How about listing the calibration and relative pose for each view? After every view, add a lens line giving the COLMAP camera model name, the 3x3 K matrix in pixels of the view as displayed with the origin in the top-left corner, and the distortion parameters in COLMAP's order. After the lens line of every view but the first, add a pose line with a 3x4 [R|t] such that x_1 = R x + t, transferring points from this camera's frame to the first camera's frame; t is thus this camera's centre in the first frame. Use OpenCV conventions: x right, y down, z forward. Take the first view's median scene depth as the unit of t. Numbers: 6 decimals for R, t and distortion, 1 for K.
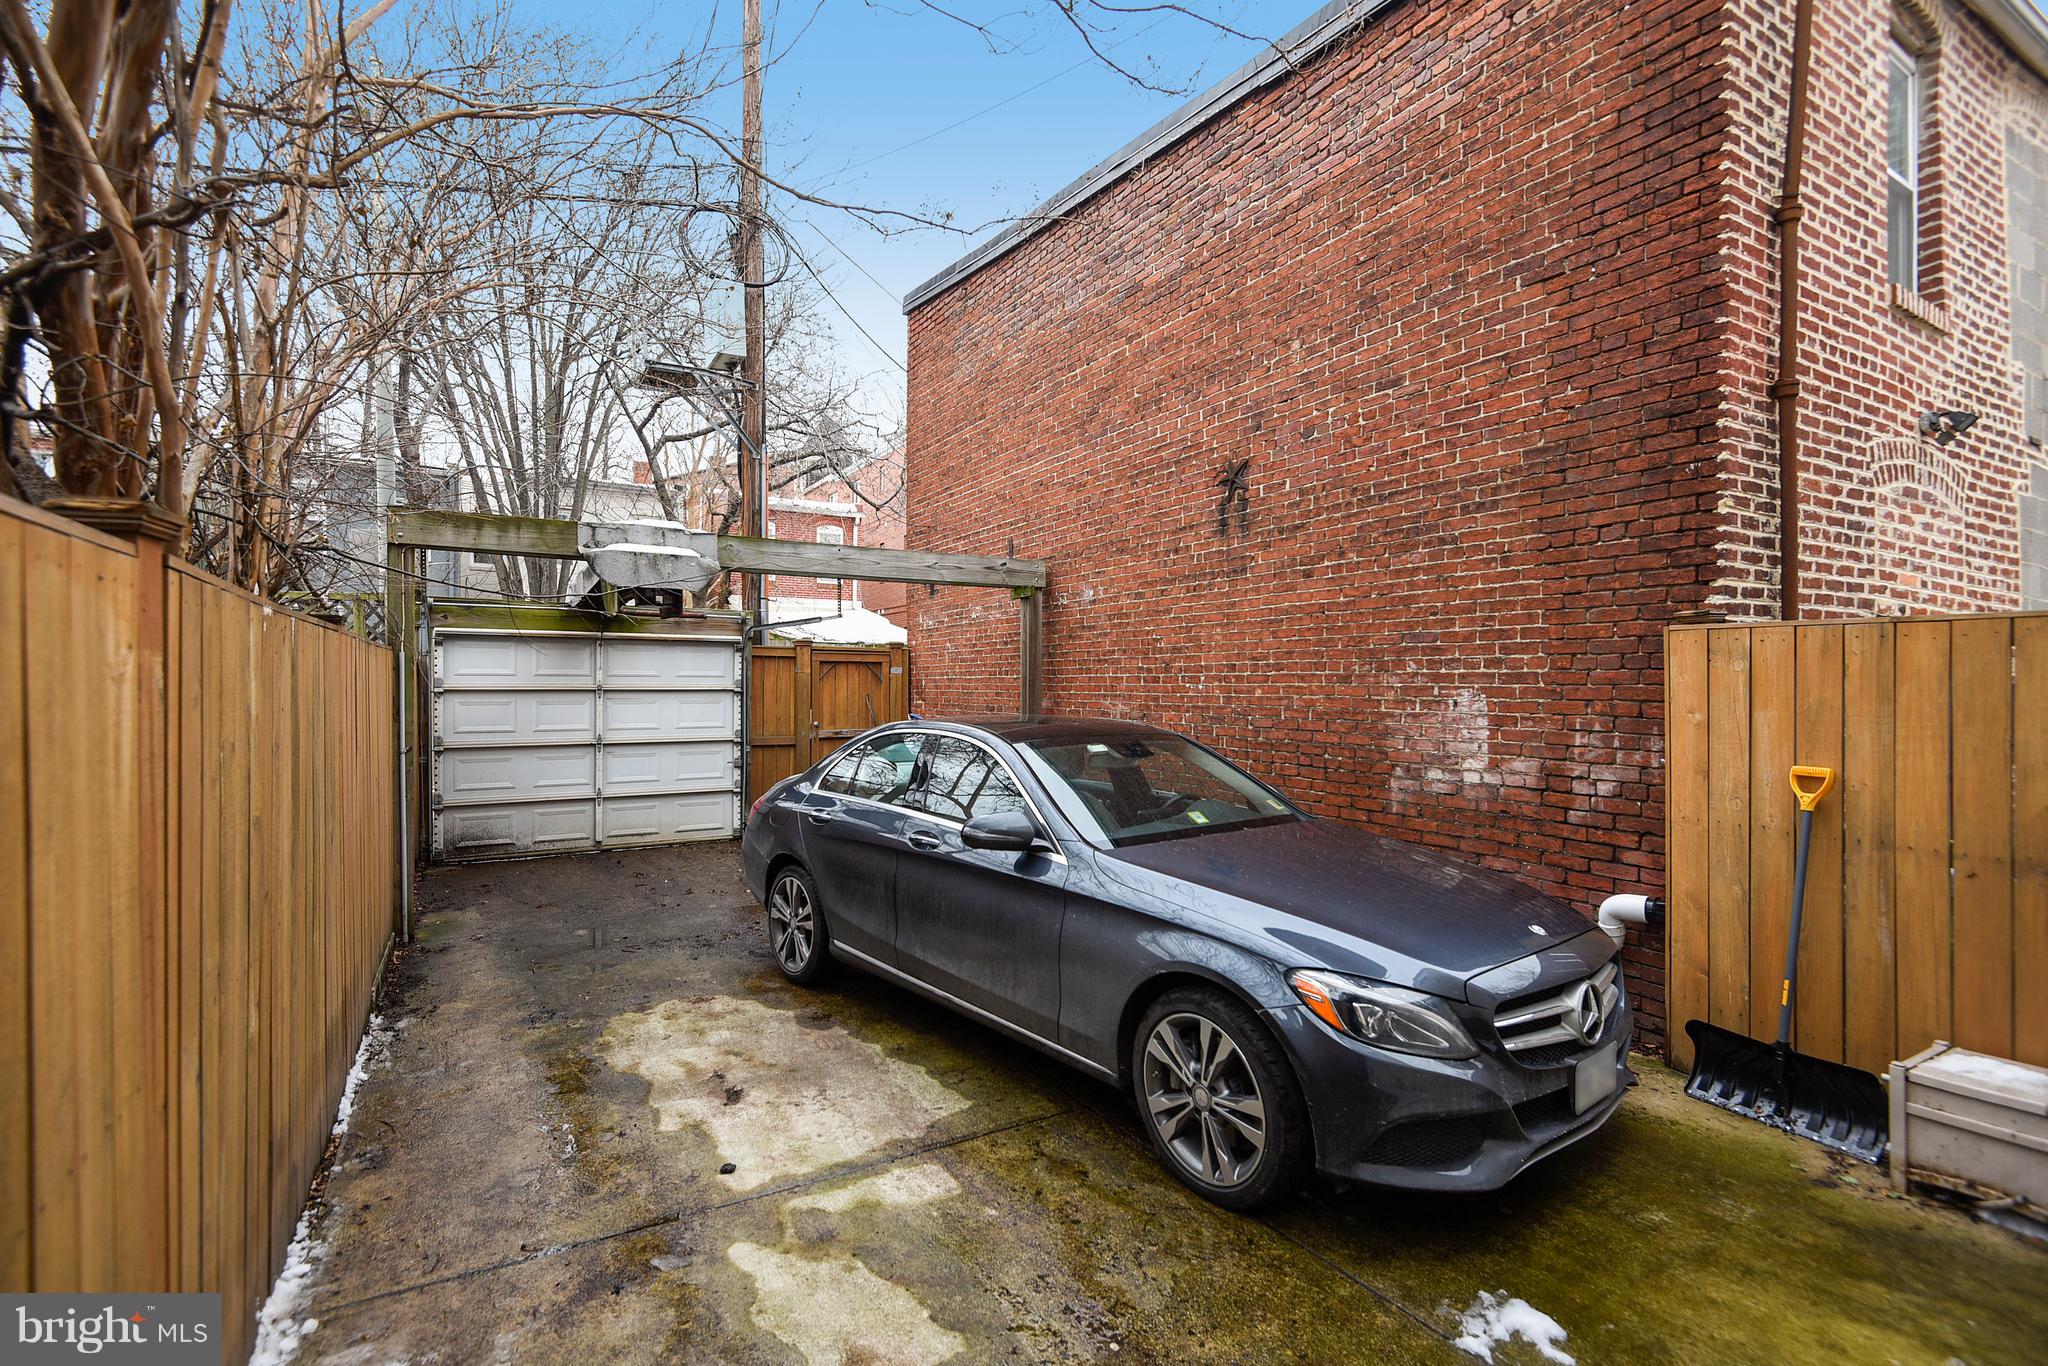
lens RADIAL K [[968.6, 0, 1024.0], [0, 968.6, 686.2], [0, 0, 1]] dist [0.026814, 0.000019]
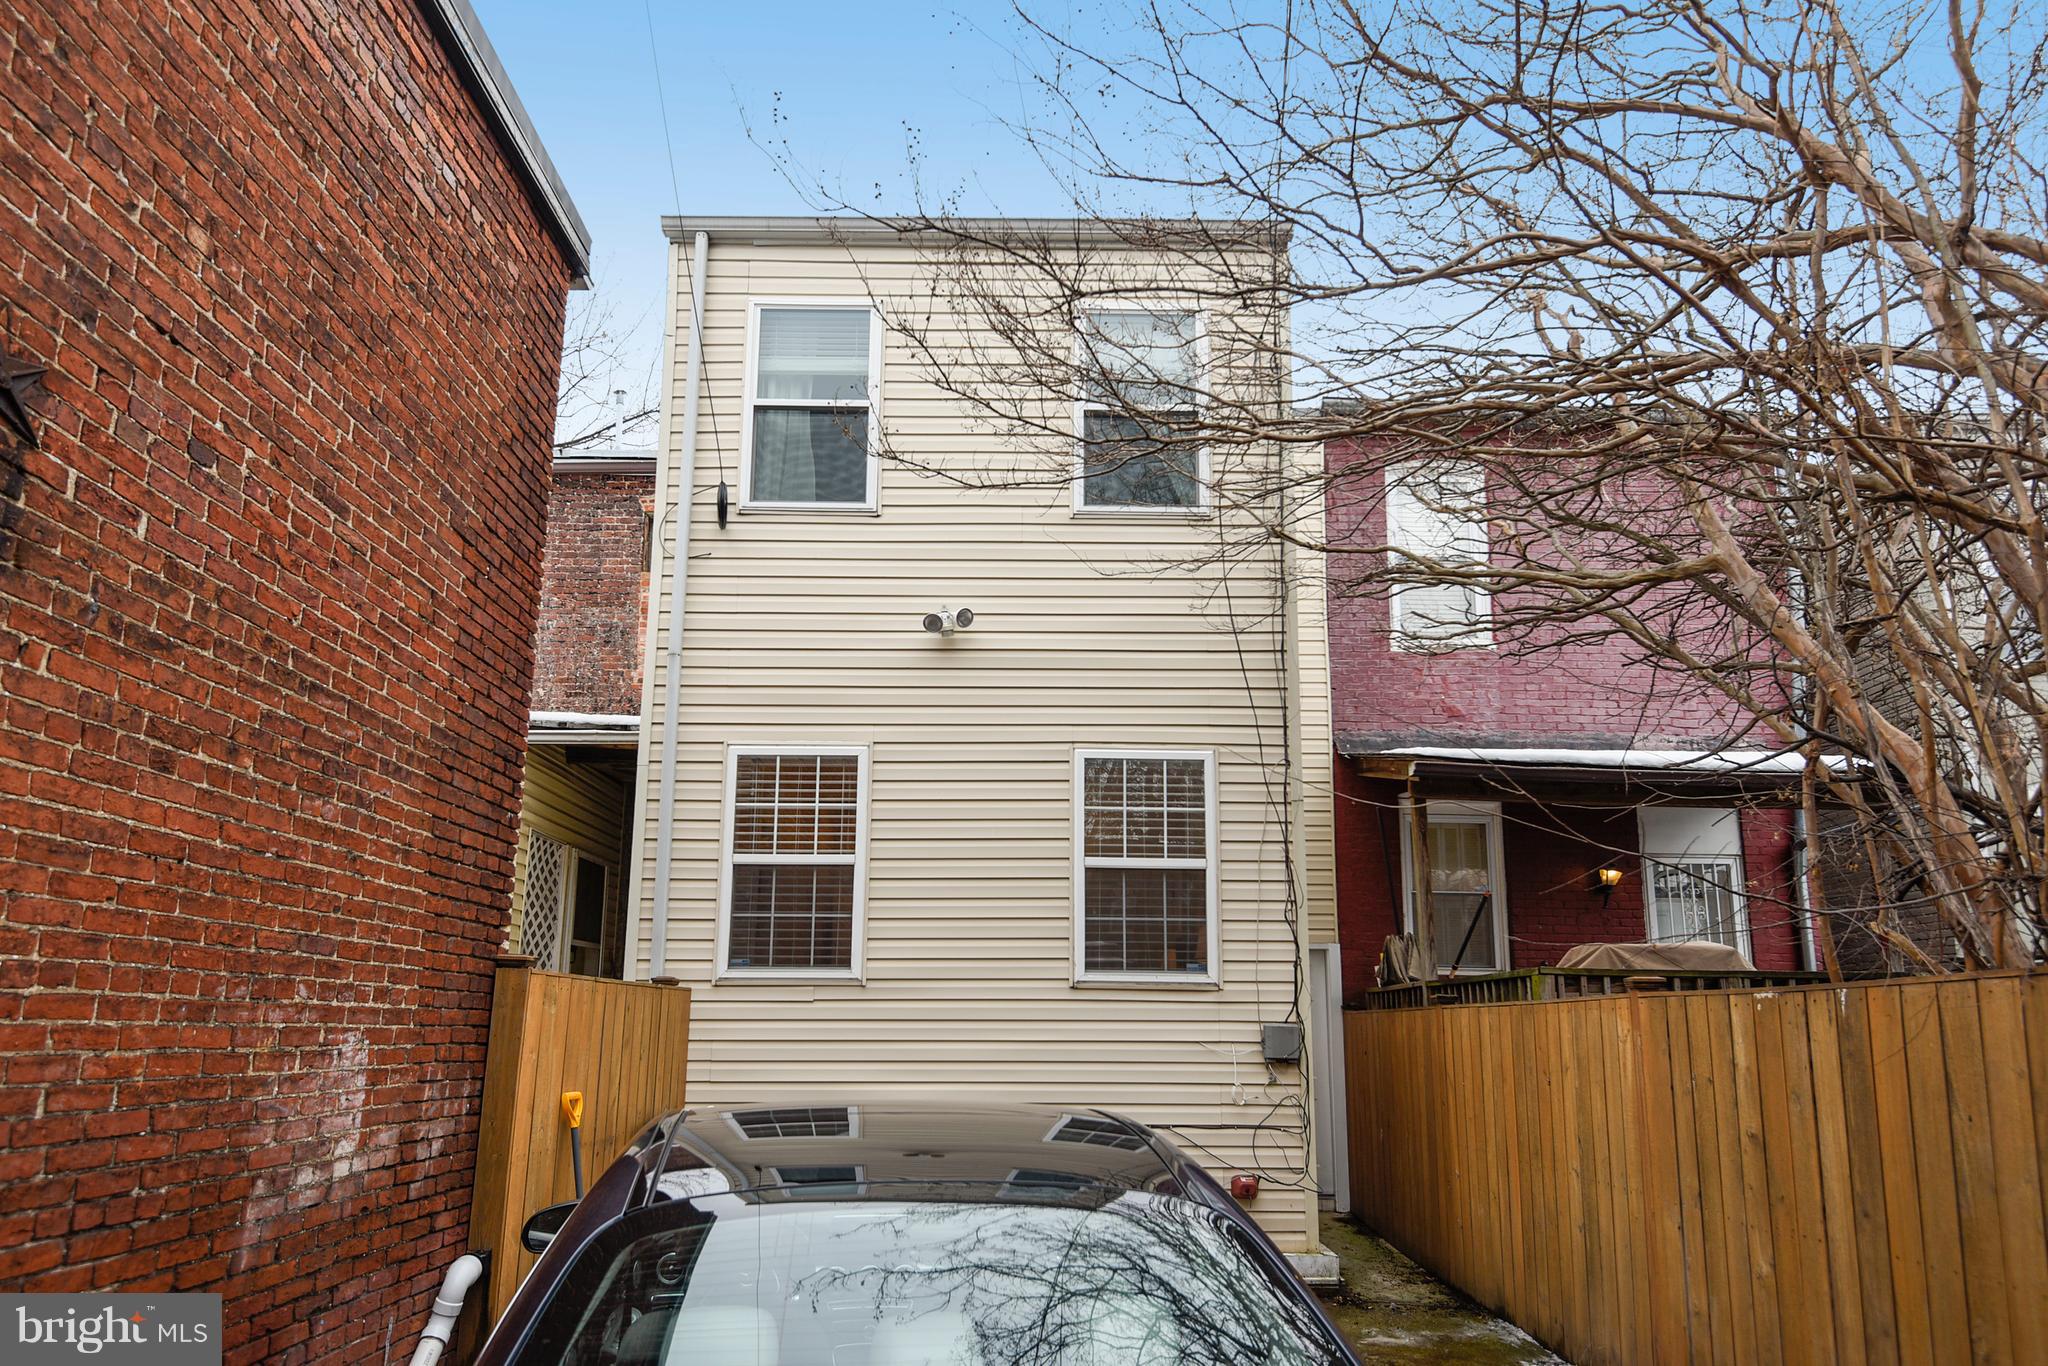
lens RADIAL K [[1555.9, 0, 1025.3], [0, 1555.9, 684.1], [0, 0, 1]] dist [-0.002951, -0.001845]
pose [[-0.901375, 0.080222, 0.425544, -0.397274], [-0.014256, 0.976661, -0.214312, -0.007559], [-0.432805, -0.199242, -0.879194, 1.639890]]
